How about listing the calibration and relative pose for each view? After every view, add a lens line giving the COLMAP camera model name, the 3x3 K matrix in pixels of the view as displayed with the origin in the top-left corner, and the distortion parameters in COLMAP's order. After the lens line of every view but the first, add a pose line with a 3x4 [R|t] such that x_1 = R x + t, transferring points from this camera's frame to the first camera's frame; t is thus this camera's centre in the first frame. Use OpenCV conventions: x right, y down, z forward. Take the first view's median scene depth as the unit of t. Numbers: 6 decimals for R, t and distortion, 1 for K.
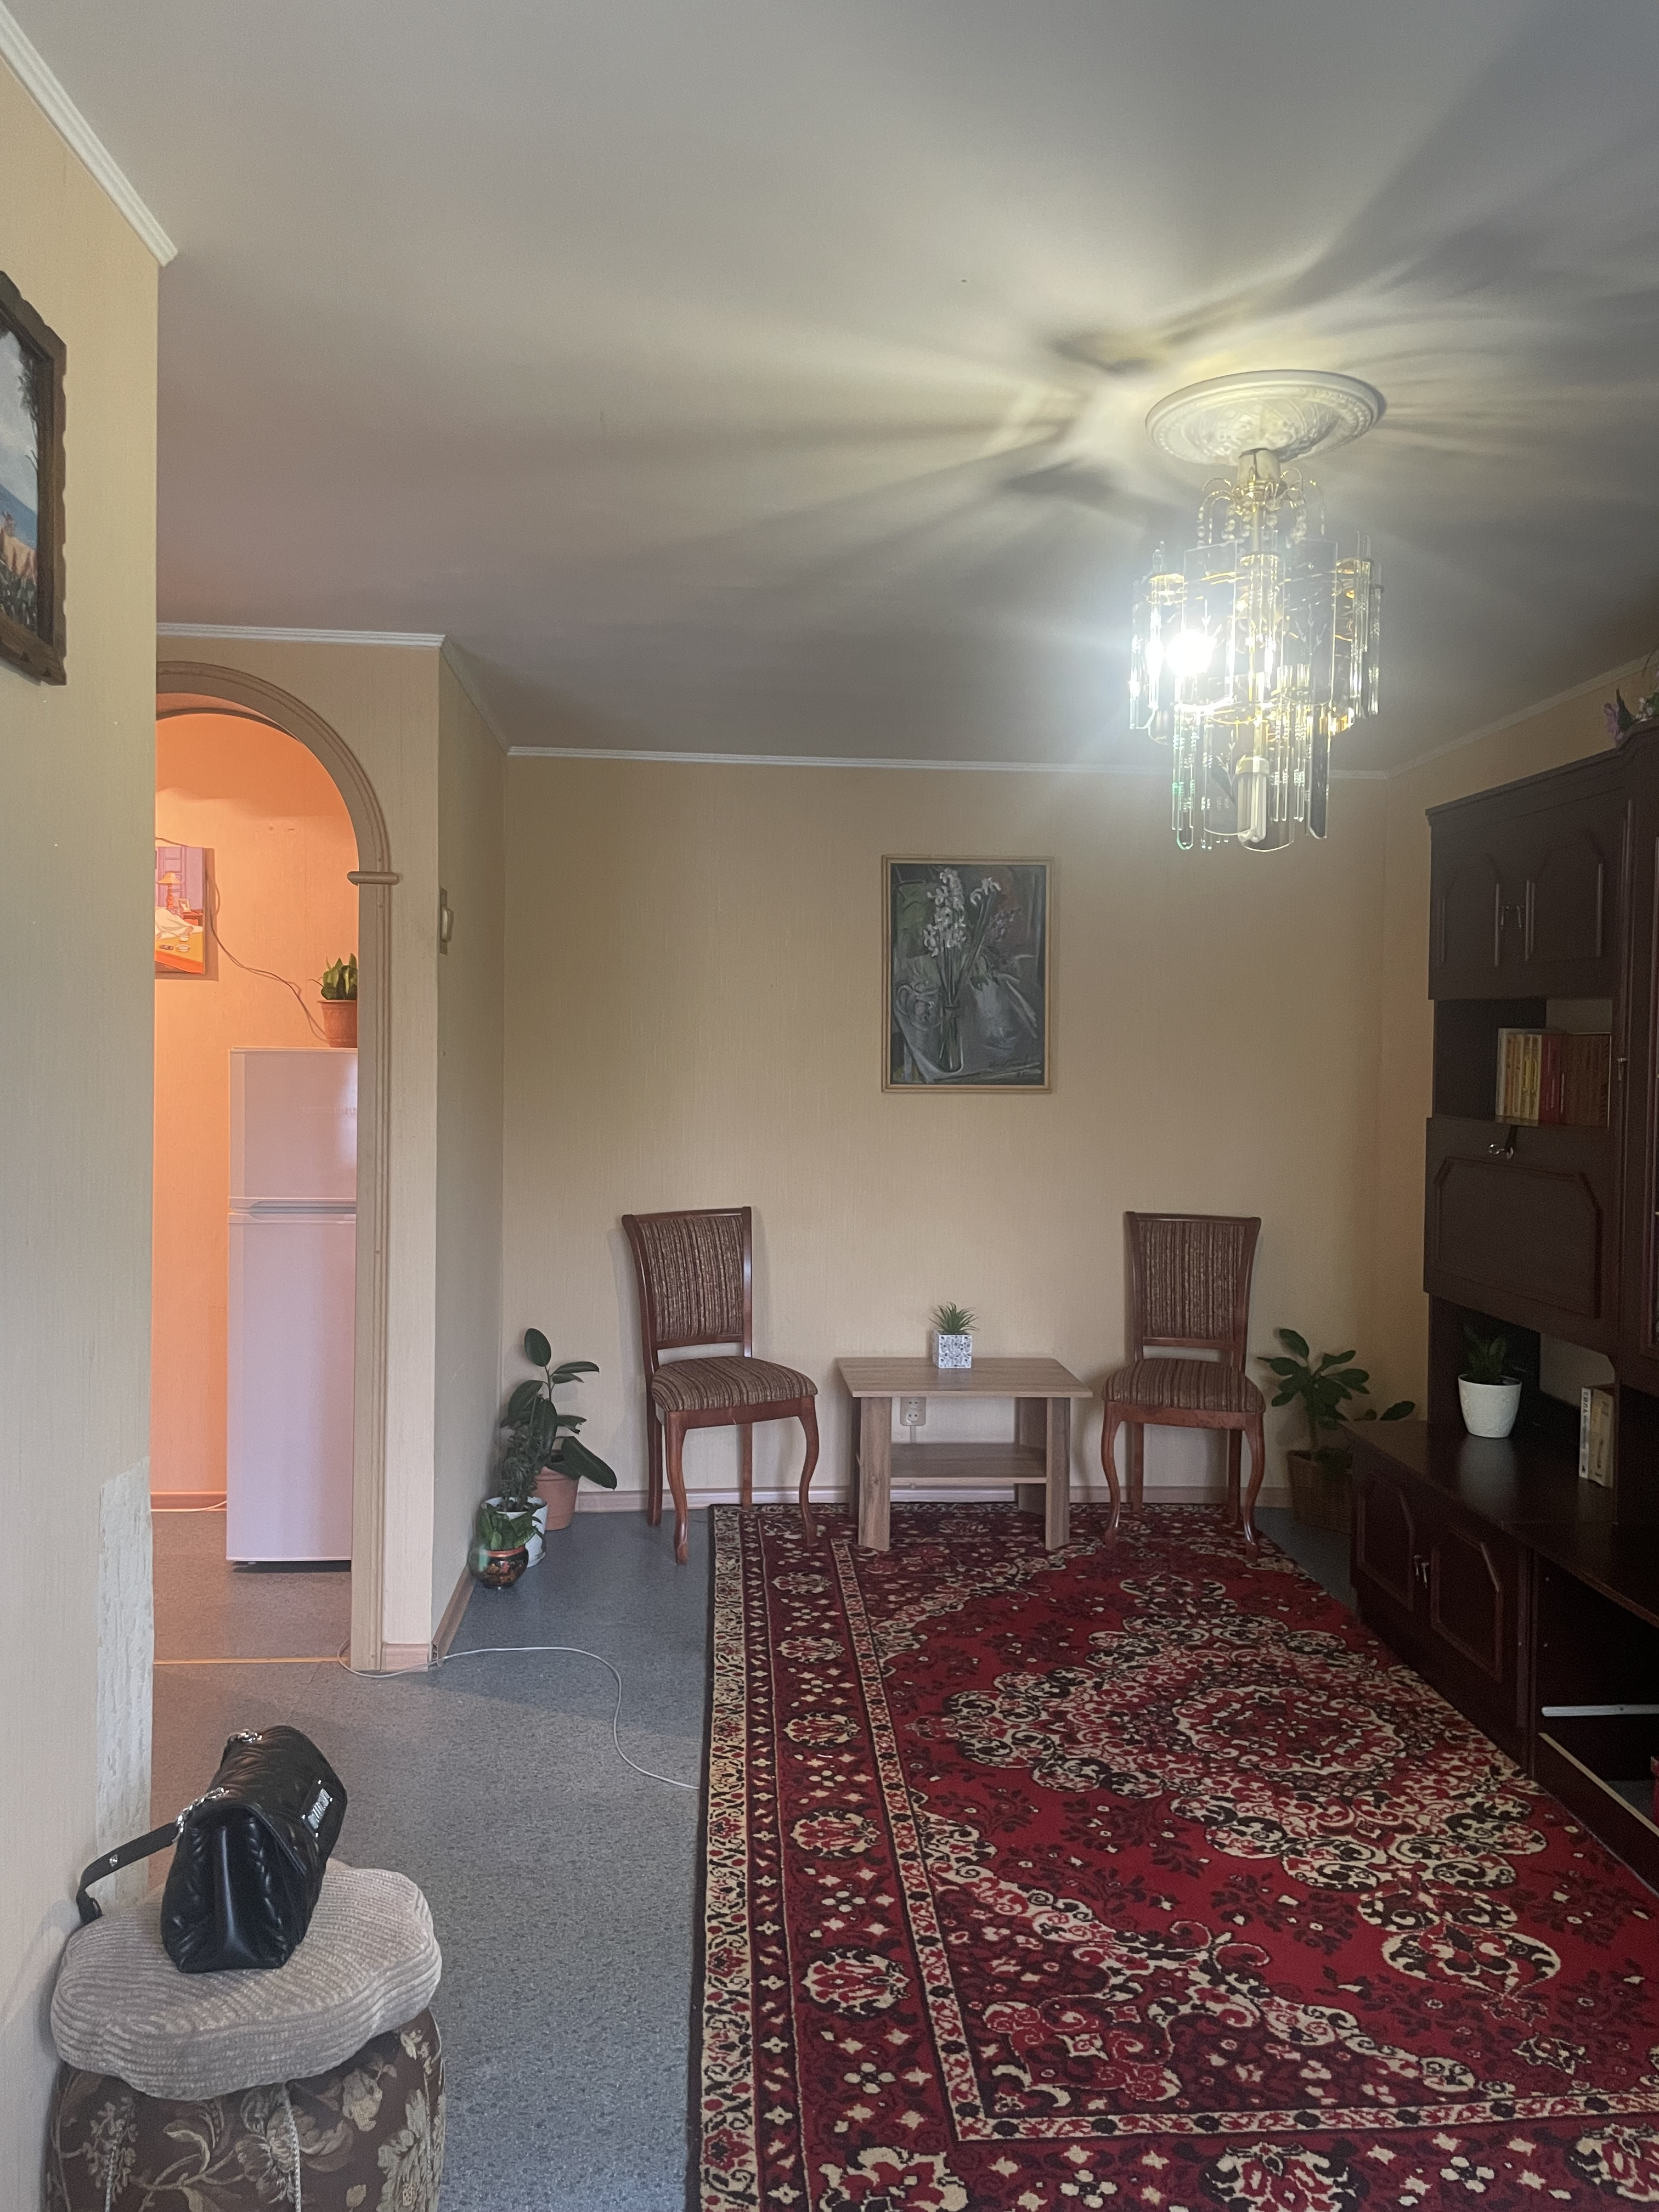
lens RADIAL K [[1679.4, 0, 820.1], [0, 1679.4, 1108.2], [0, 0, 1]] dist [0.103995, -0.132513]
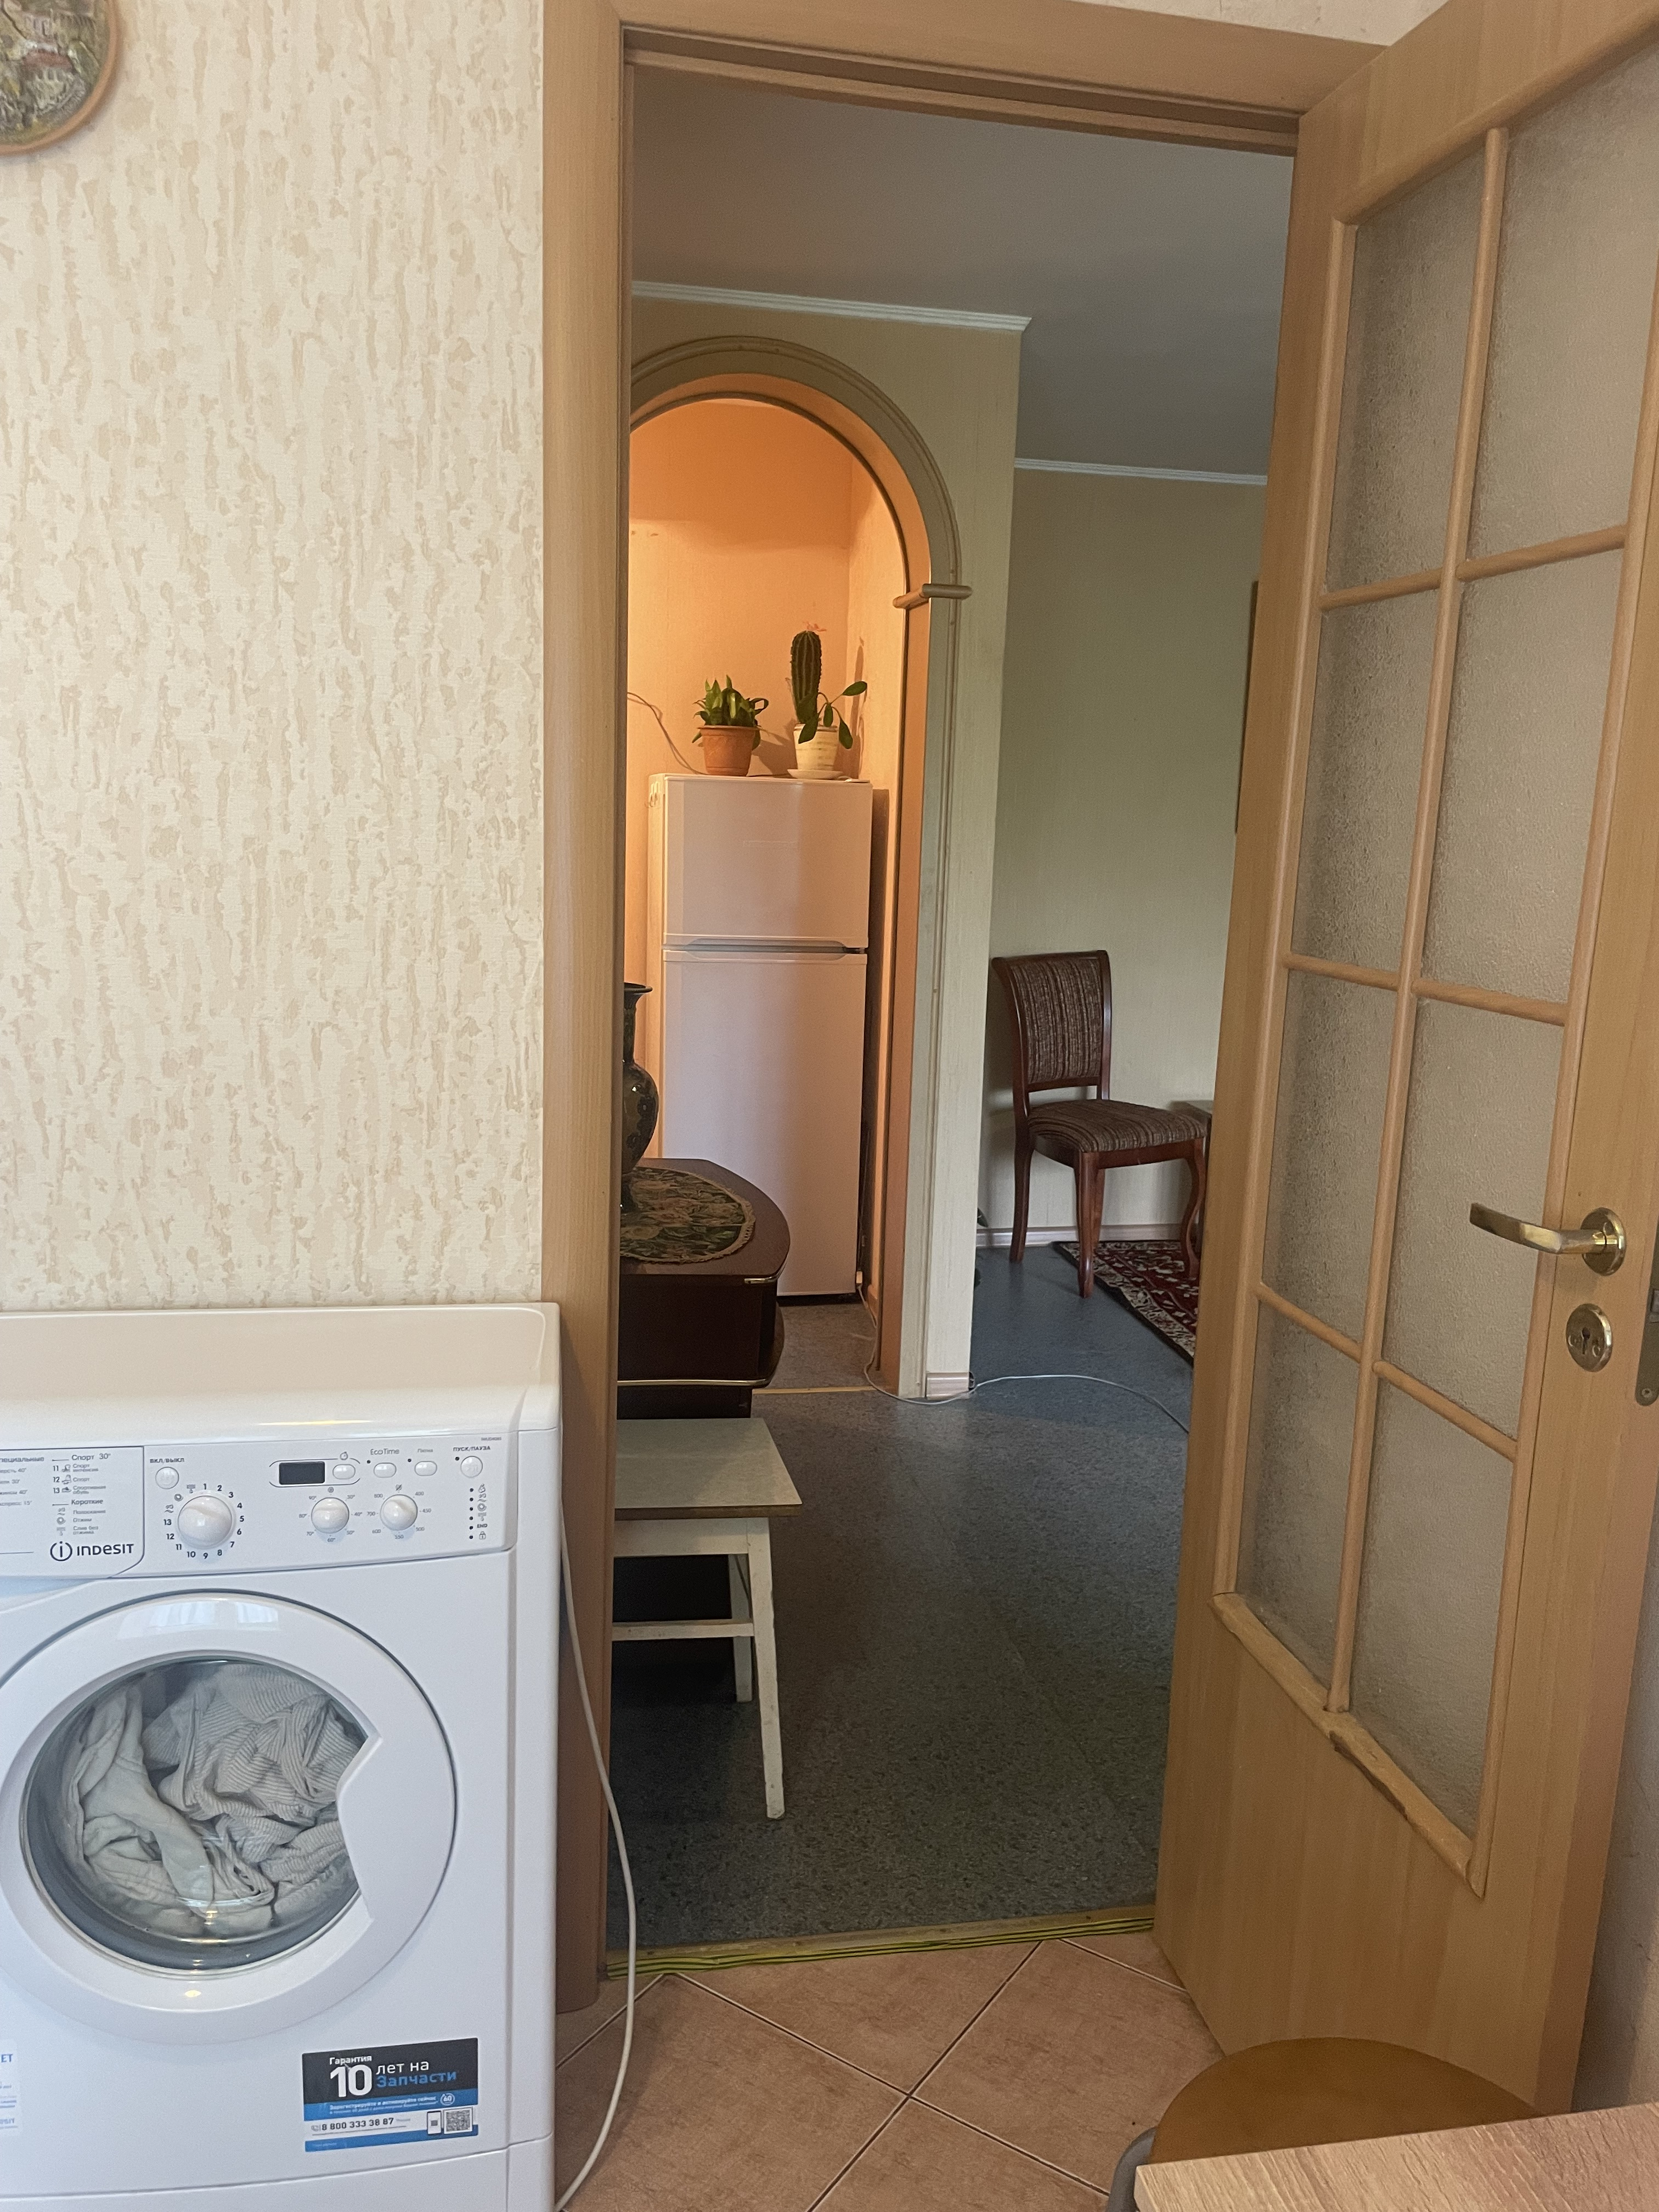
lens RADIAL K [[1679.4, 0, 820.1], [0, 1679.4, 1108.2], [0, 0, 1]] dist [0.103995, -0.132513]
pose [[0.991687, 0.000357, 0.128674, -0.604666], [-0.019084, 0.989345, 0.144336, 0.018451], [-0.127252, -0.145592, 0.981127, 0.056149]]
